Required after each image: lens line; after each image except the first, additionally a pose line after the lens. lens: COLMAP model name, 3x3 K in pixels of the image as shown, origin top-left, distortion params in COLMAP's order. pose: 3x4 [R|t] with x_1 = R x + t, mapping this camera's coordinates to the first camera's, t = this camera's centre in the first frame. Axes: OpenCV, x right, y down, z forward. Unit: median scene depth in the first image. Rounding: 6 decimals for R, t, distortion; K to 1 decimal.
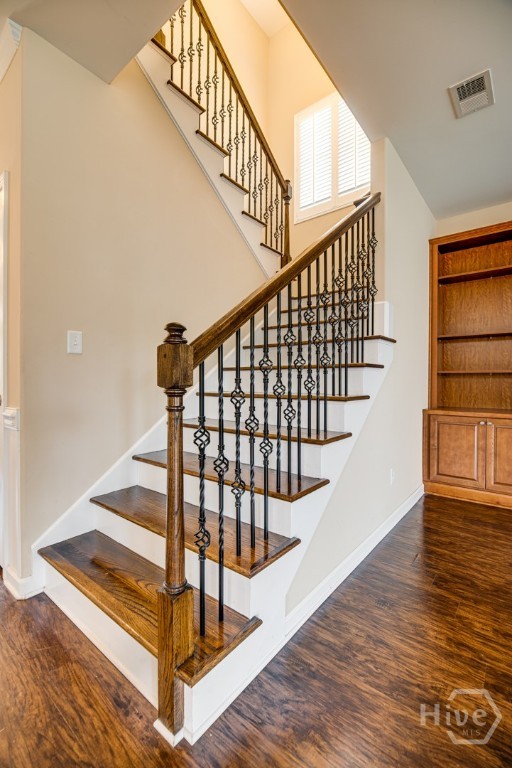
lens RADIAL K [[336.8, 0, 255.6], [0, 336.8, 380.1], [0, 0, 1]] dist [-0.002021, -0.003568]
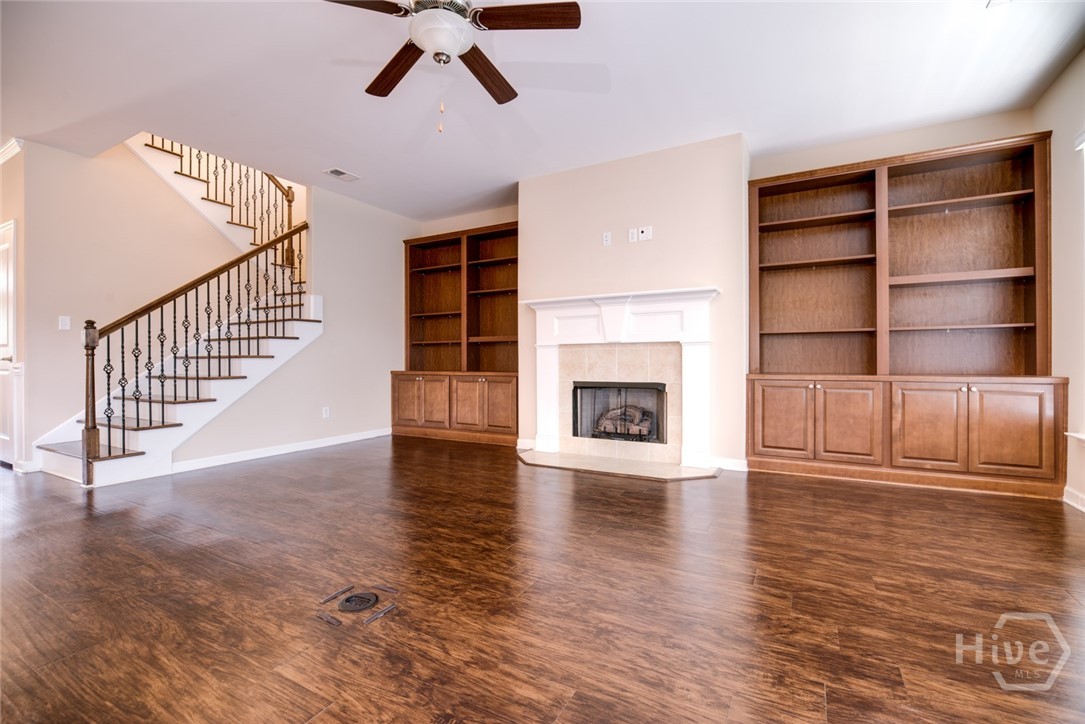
lens RADIAL K [[475.8, 0, 538.0], [0, 475.8, 359.0], [0, 0, 1]] dist [-0.002021, -0.003568]
pose [[0.985797, -0.008847, 0.167709, 1.096808], [0.009280, 0.999955, -0.001800, 0.070876], [-0.167686, 0.003331, 0.985835, -1.350374]]
